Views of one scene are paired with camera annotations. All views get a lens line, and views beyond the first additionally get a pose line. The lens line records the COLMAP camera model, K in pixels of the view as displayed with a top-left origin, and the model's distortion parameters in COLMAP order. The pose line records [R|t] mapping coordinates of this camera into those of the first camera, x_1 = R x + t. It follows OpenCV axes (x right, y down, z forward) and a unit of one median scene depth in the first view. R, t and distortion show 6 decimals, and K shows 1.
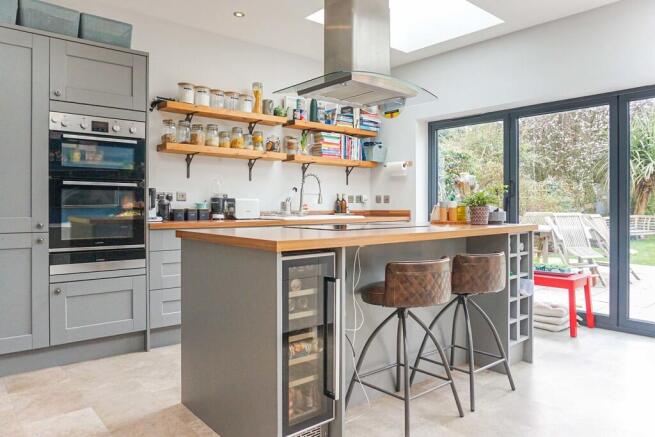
lens RADIAL K [[455.2, 0, 328.8], [0, 455.2, 208.0], [0, 0, 1]] dist [-0.038378, 0.002348]
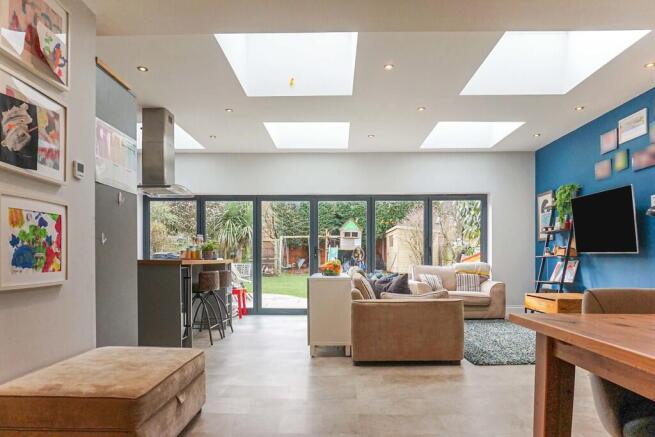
lens RADIAL K [[463.0, 0, 328.7], [0, 463.0, 268.2], [0, 0, 1]] dist [-0.004149, -0.001733]
pose [[0.668156, -0.012006, 0.743925, -0.581794], [0.001994, 0.999895, 0.014347, 0.031753], [-0.744019, -0.008102, 0.668110, -0.533025]]
